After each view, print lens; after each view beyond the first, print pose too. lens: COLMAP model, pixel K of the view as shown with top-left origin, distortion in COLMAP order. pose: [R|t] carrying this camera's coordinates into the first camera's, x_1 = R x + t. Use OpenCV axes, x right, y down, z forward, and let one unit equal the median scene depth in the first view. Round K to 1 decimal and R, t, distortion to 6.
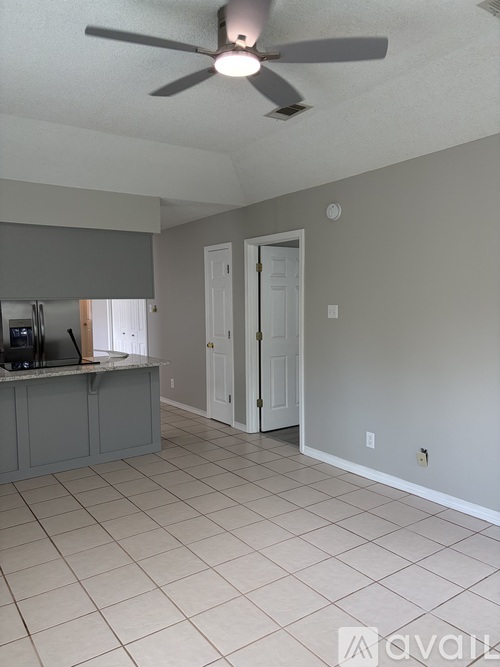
lens RADIAL K [[516.6, 0, 250.0], [0, 516.6, 333.5], [0, 0, 1]] dist [0.001111, -0.001471]
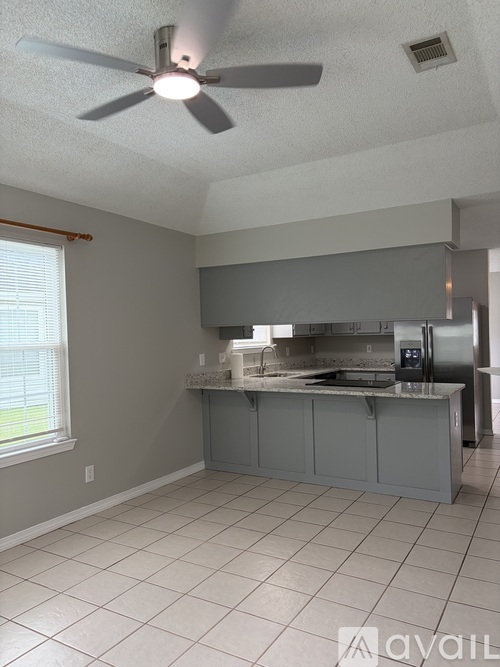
lens RADIAL K [[501.5, 0, 230.3], [0, 501.5, 333.5], [0, 0, 1]] dist [0.006891, 0.003296]
pose [[0.388871, 0.007817, -0.921259, 0.457666], [-0.046182, 0.998872, -0.011018, -0.020037], [0.920134, 0.046830, 0.388793, 0.376795]]
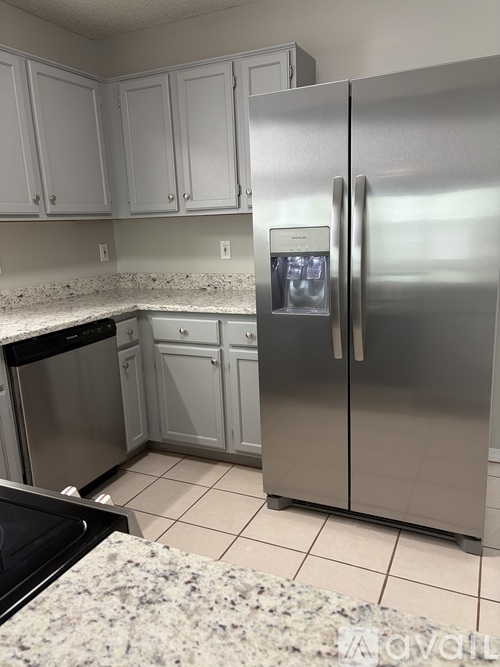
lens RADIAL K [[506.8, 0, 250.0], [0, 506.8, 333.5], [0, 0, 1]] dist [0.108835, -0.000379]
pose [[0.494207, 0.181270, -0.850236, -0.203796], [-0.023711, 0.980466, 0.195253, -0.032270], [0.869021, -0.076335, 0.488851, 1.067587]]
